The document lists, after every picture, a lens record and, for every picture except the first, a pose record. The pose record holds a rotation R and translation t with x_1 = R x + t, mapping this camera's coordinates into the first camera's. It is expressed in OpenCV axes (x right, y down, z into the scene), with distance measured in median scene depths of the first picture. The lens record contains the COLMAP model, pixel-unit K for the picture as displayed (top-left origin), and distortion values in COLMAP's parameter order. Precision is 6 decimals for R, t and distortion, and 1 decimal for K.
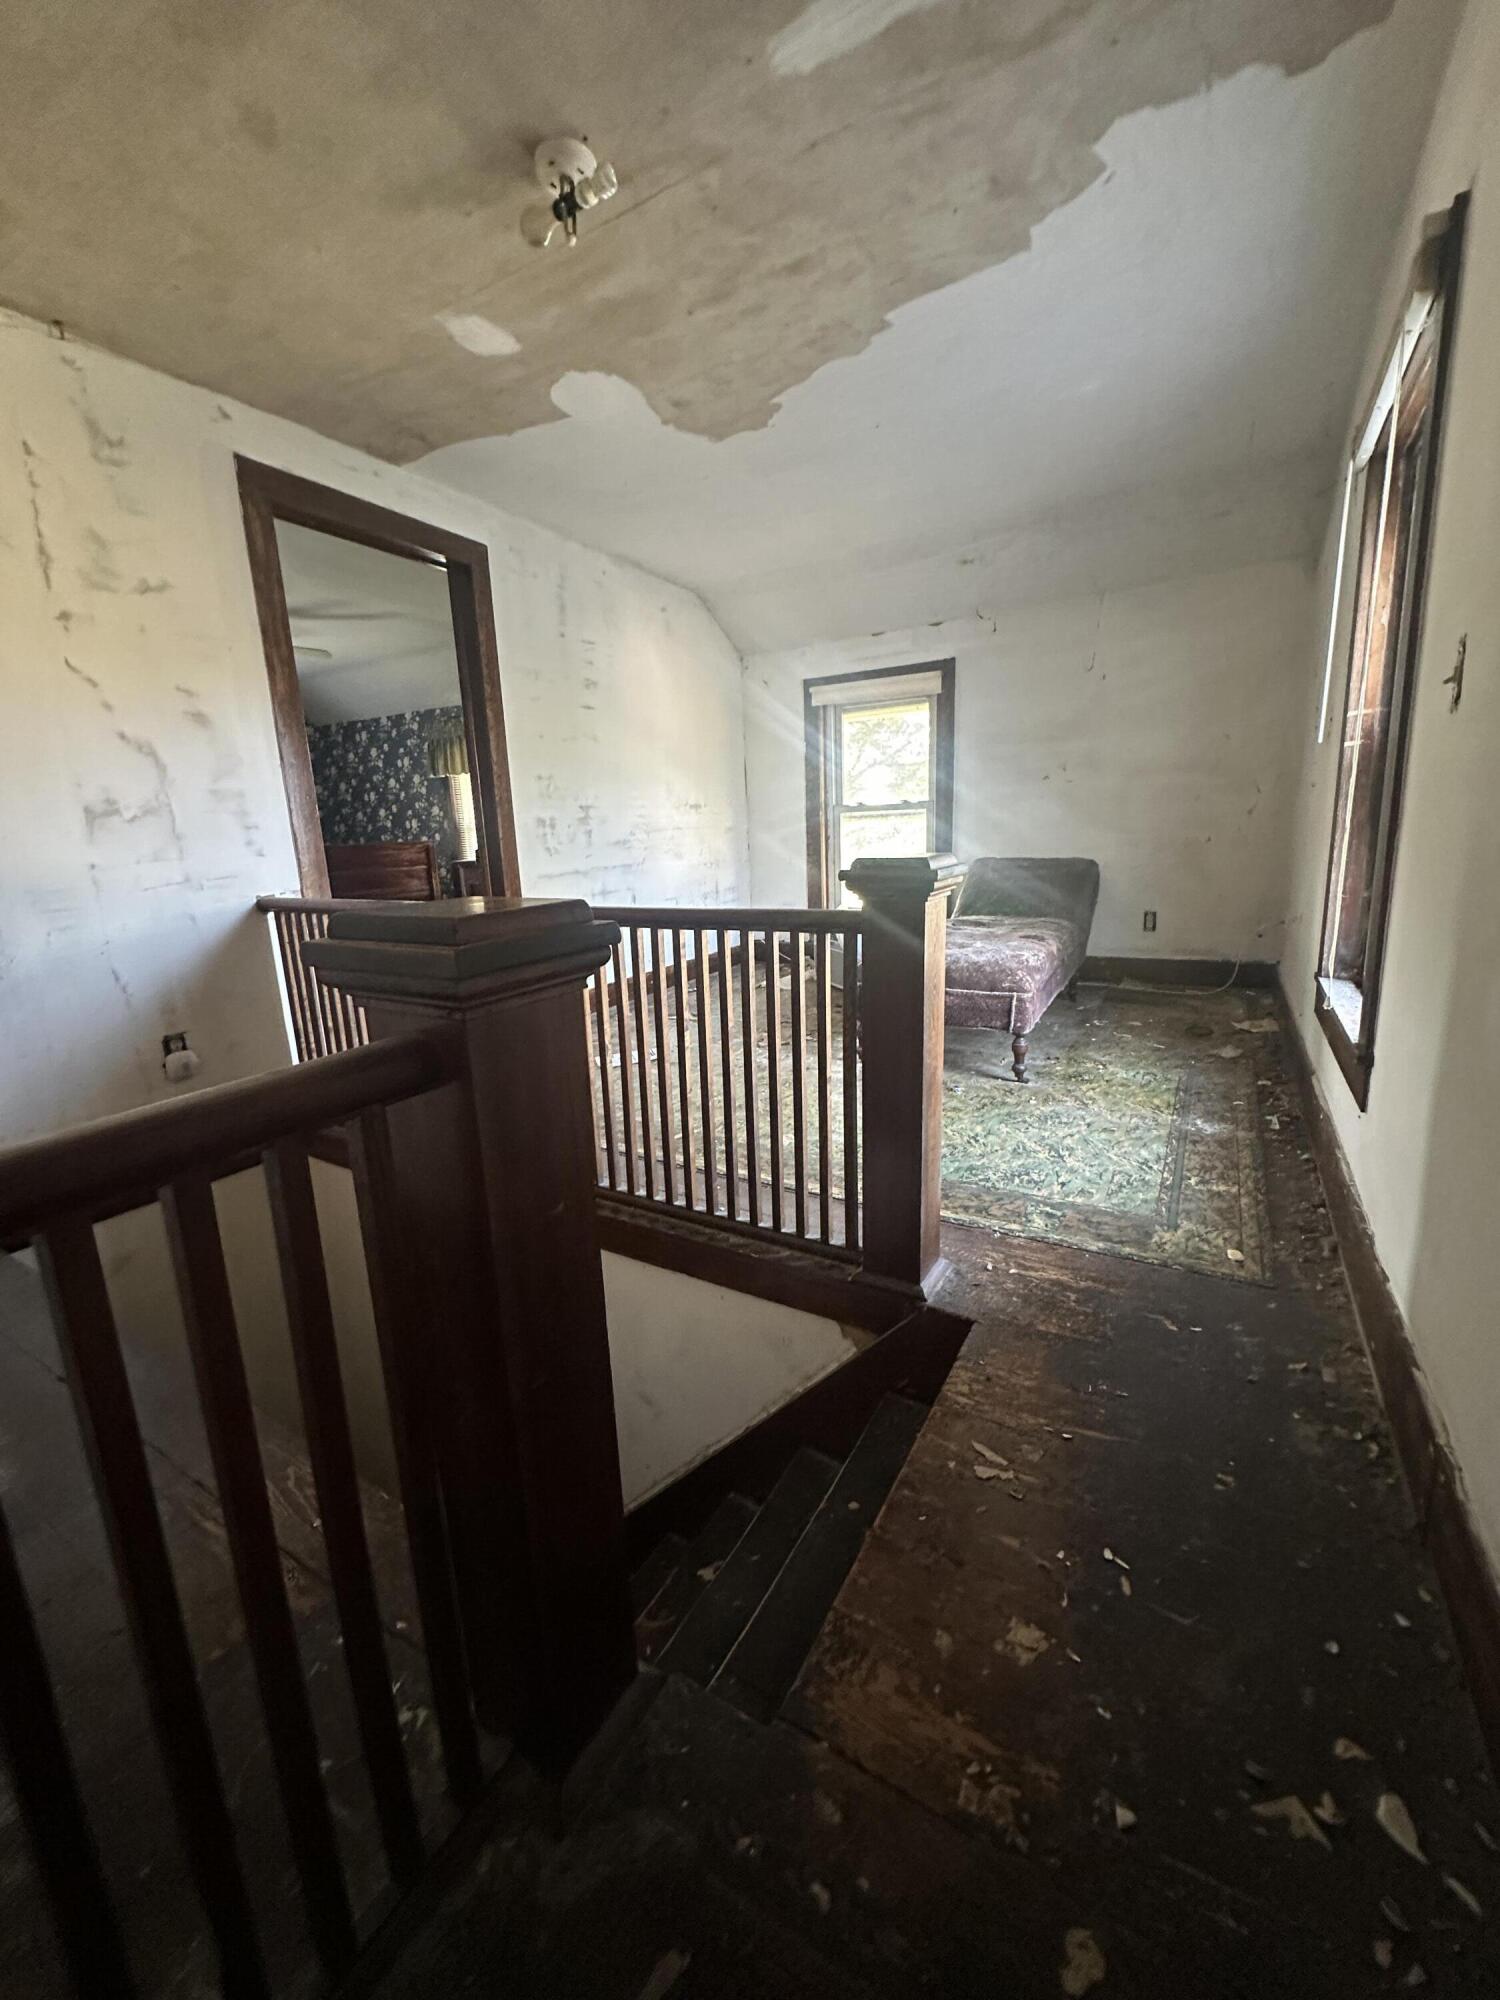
lens RADIAL K [[783.4, 0, 750.0], [0, 783.4, 1000.0], [0, 0, 1]] dist [0.010777, 0.000098]
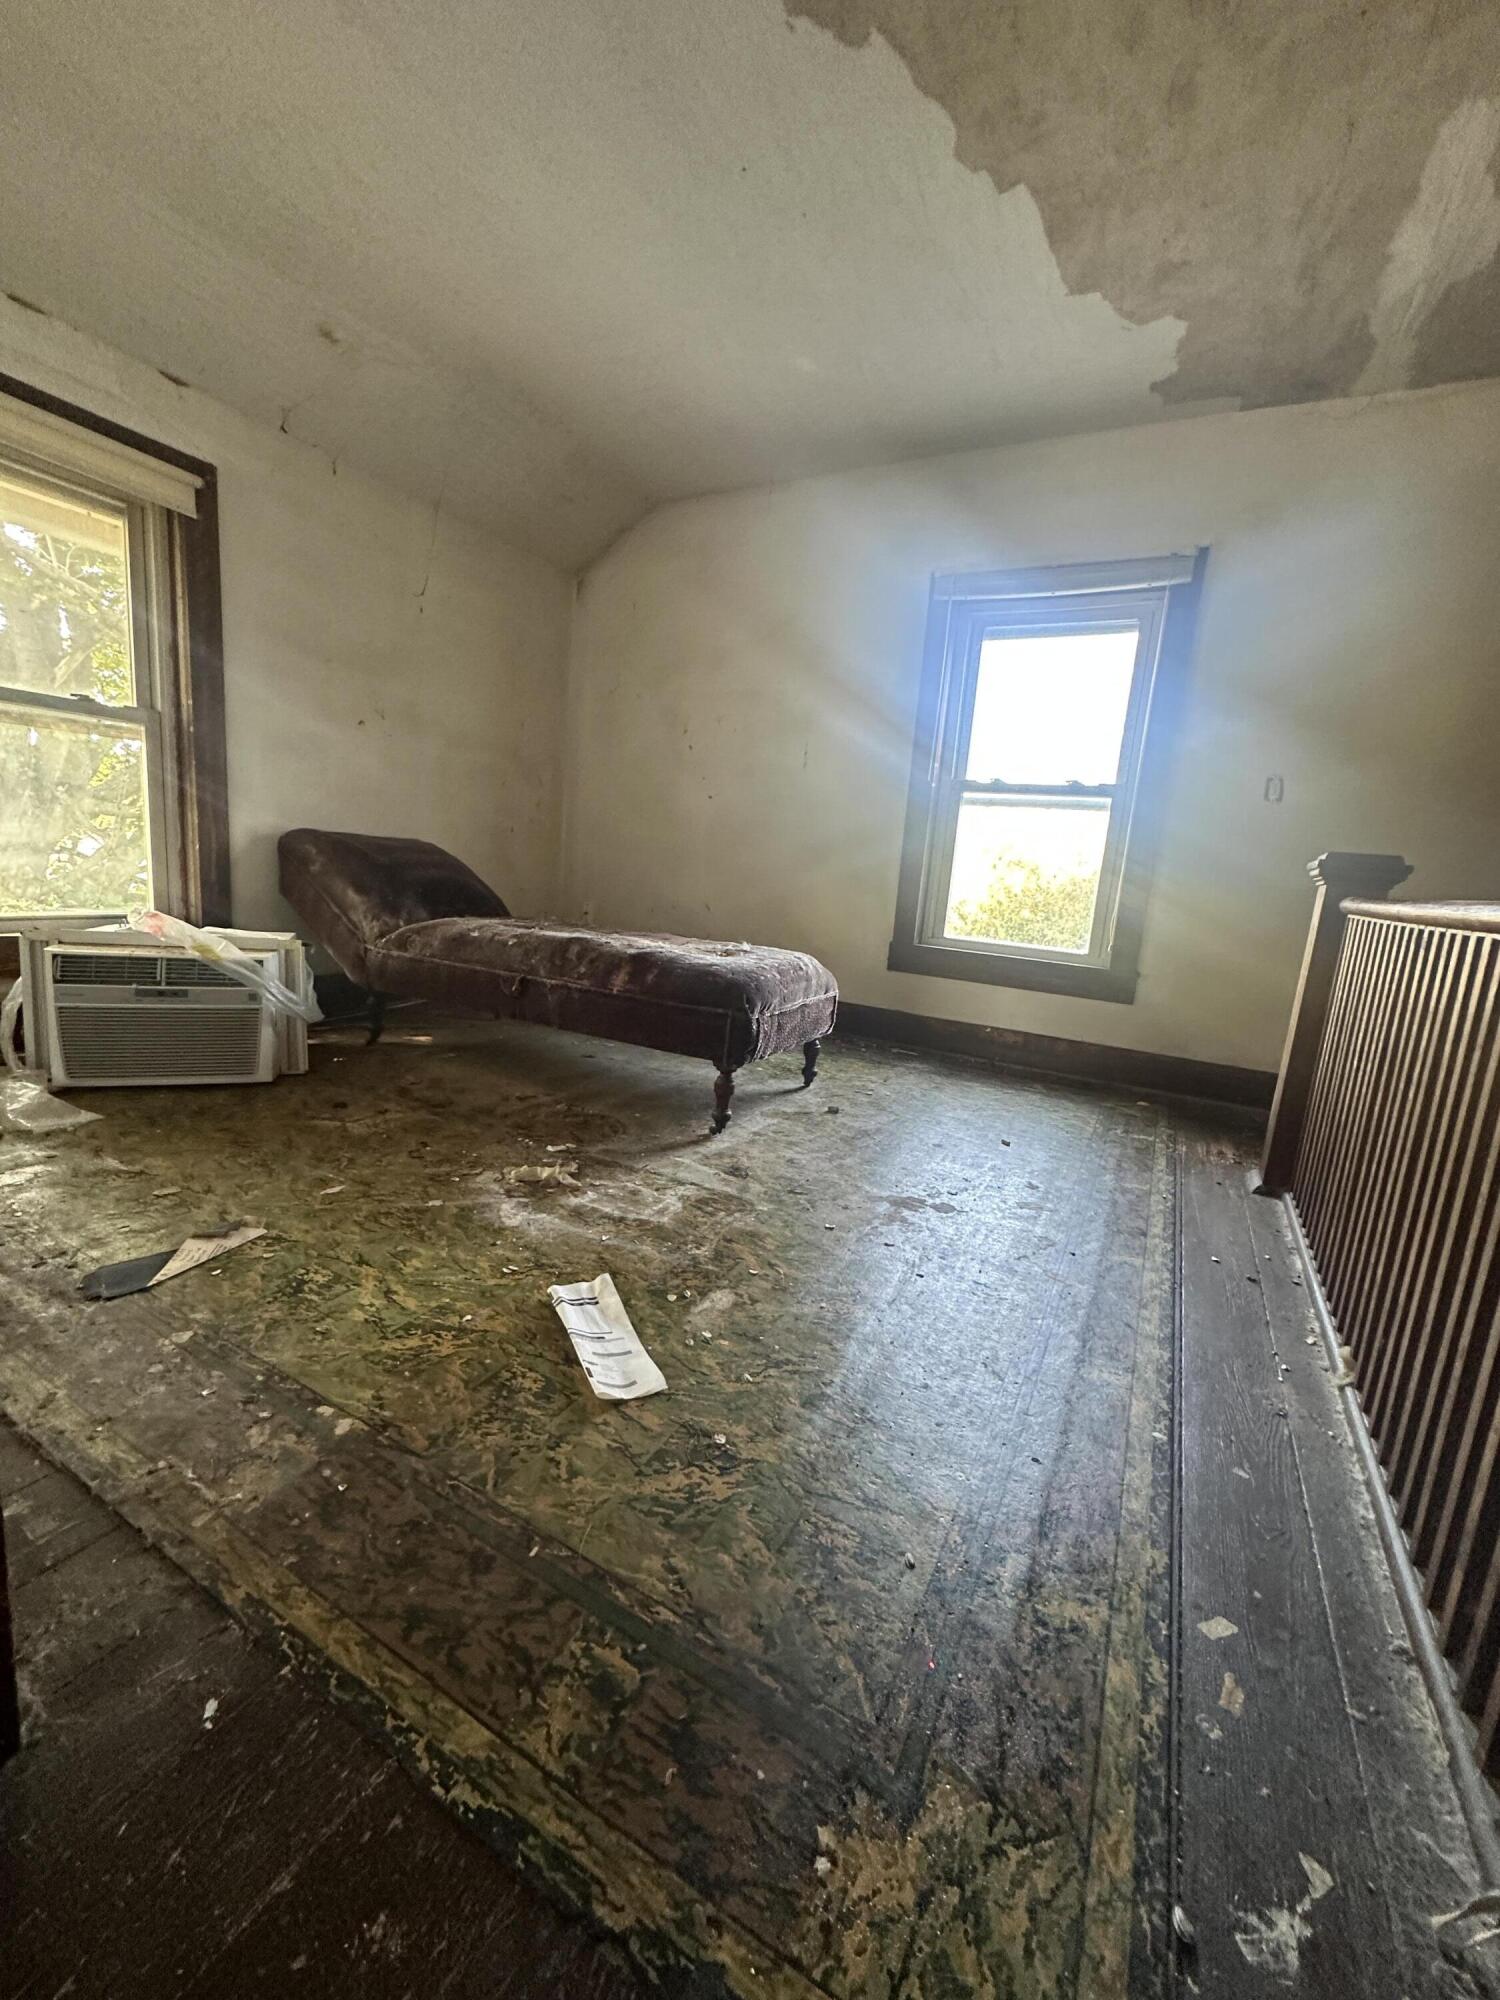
lens RADIAL K [[783.4, 0, 750.0], [0, 783.4, 1000.0], [0, 0, 1]] dist [0.010777, 0.000098]
pose [[-0.029507, -0.148138, 0.988526, -0.676821], [0.132299, 0.979677, 0.150761, -0.177166], [-0.990771, 0.135230, -0.009309, 1.246440]]
